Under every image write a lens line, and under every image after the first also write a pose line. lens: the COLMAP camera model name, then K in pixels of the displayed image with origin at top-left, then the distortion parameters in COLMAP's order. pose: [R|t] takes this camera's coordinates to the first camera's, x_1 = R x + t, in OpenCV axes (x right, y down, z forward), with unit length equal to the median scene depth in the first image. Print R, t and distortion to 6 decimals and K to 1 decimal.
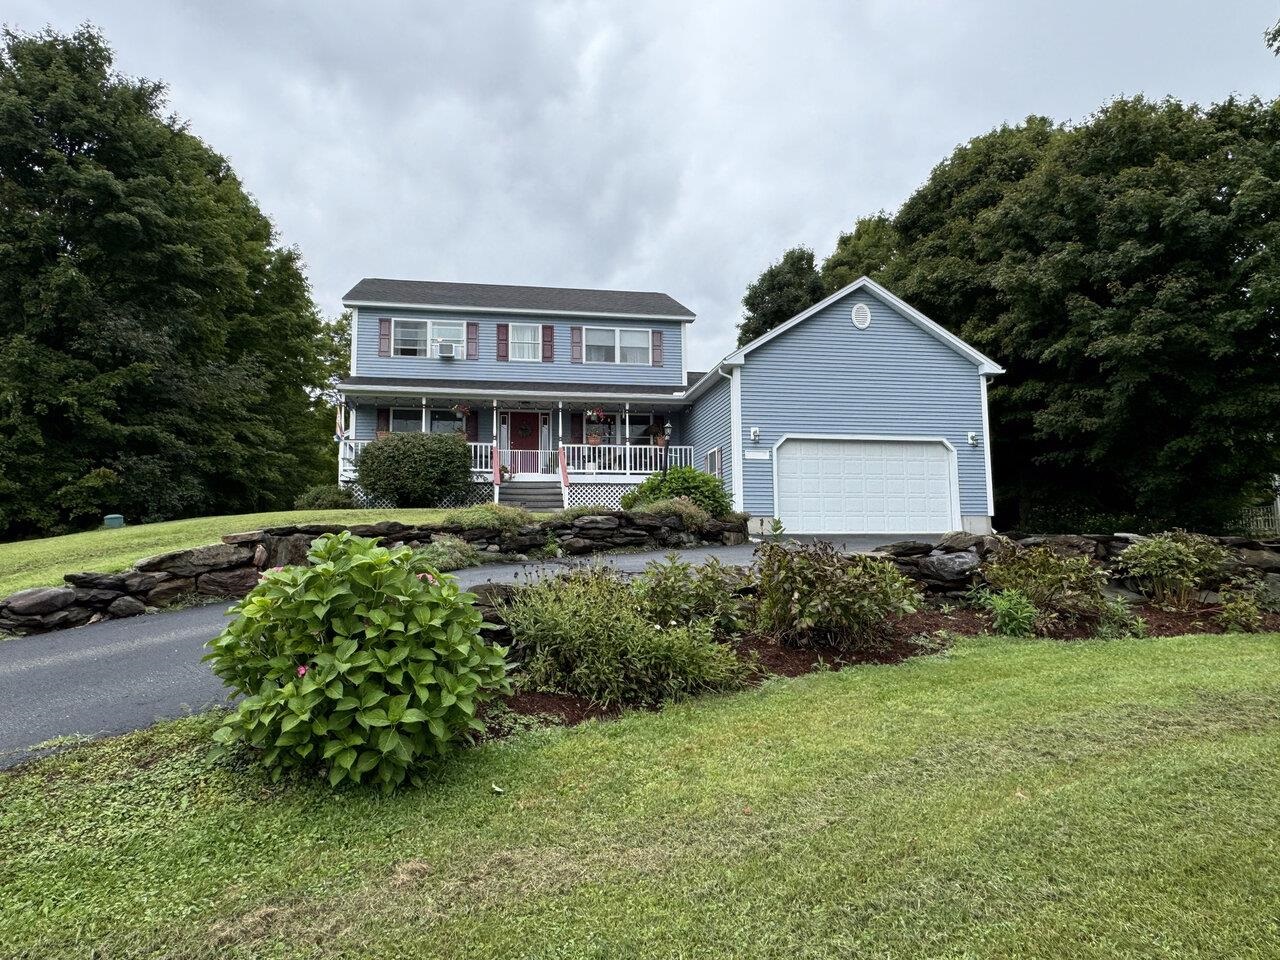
lens RADIAL K [[850.3, 0, 641.8], [0, 850.3, 482.9], [0, 0, 1]] dist [-0.017679, 0.024129]
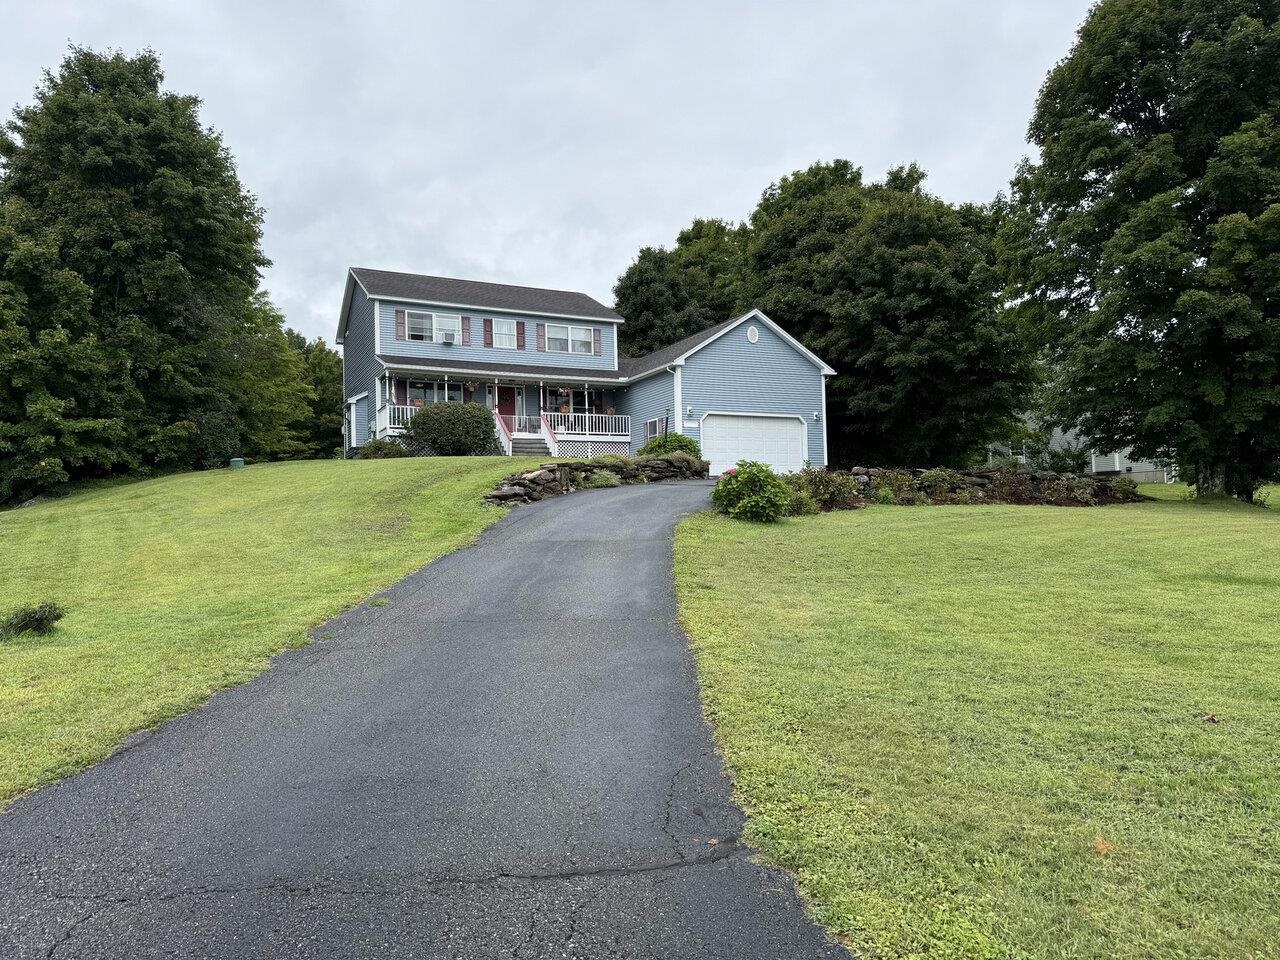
lens RADIAL K [[896.8, 0, 642.7], [0, 896.8, 493.8], [0, 0, 1]] dist [0.052855, -0.021124]
pose [[0.963862, 0.001196, 0.266399, -0.335012], [-0.017695, 0.998069, 0.059542, -0.002259], [-0.265813, -0.062104, 0.962022, -0.479277]]
